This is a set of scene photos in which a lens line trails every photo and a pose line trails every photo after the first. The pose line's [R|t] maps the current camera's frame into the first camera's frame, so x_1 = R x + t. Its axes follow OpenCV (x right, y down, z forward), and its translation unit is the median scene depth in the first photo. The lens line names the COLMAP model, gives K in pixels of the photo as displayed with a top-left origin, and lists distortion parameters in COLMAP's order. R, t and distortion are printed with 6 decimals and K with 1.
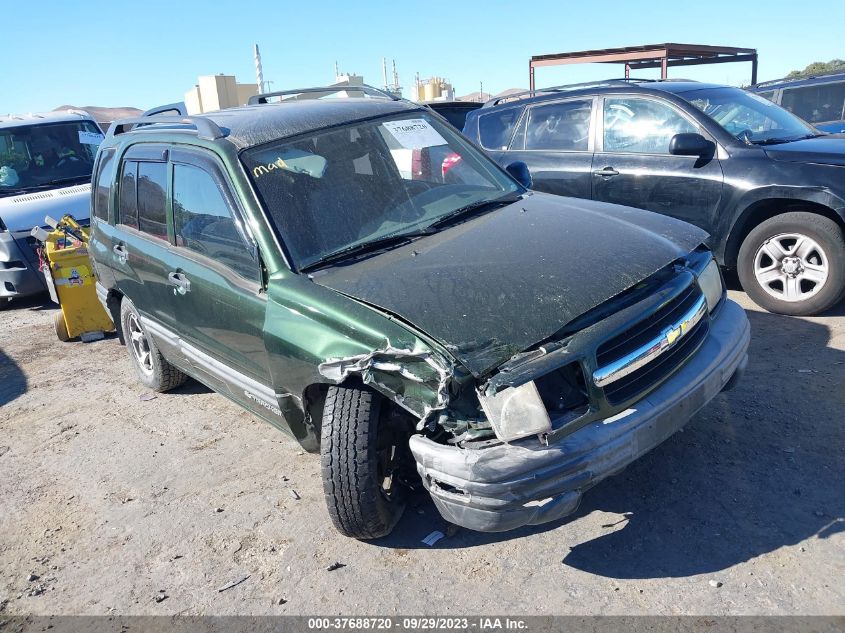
lens RADIAL K [[719.3, 0, 422.5], [0, 719.3, 316.5], [0, 0, 1]] dist [-0.003174, 0.003148]
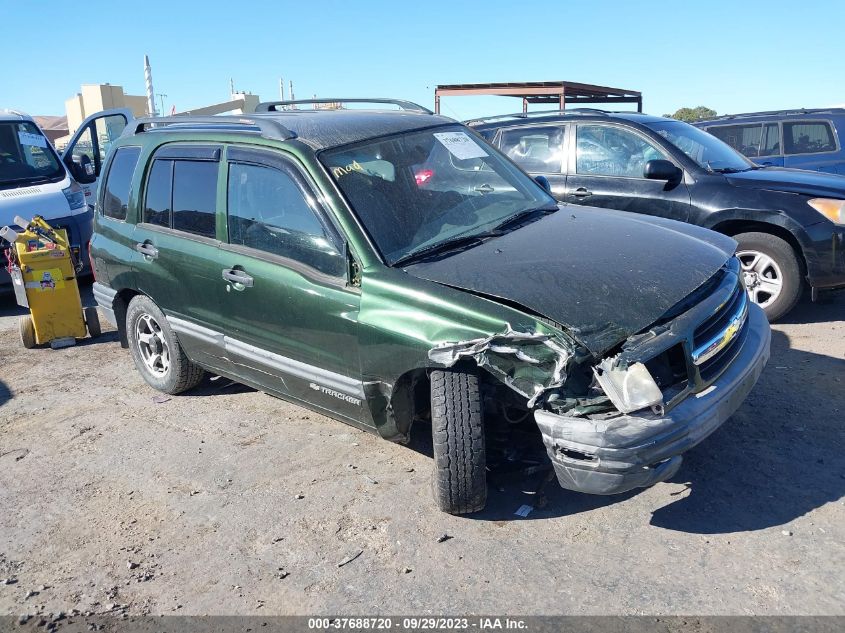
lens RADIAL K [[717.9, 0, 425.1], [0, 717.9, 319.7], [0, 0, 1]] dist [0.000159, -0.008274]
pose [[0.986207, 0.009779, 0.165229, -0.264965], [-0.005011, 0.999560, -0.029245, 0.042655], [-0.165442, 0.028013, 0.985822, -0.048082]]
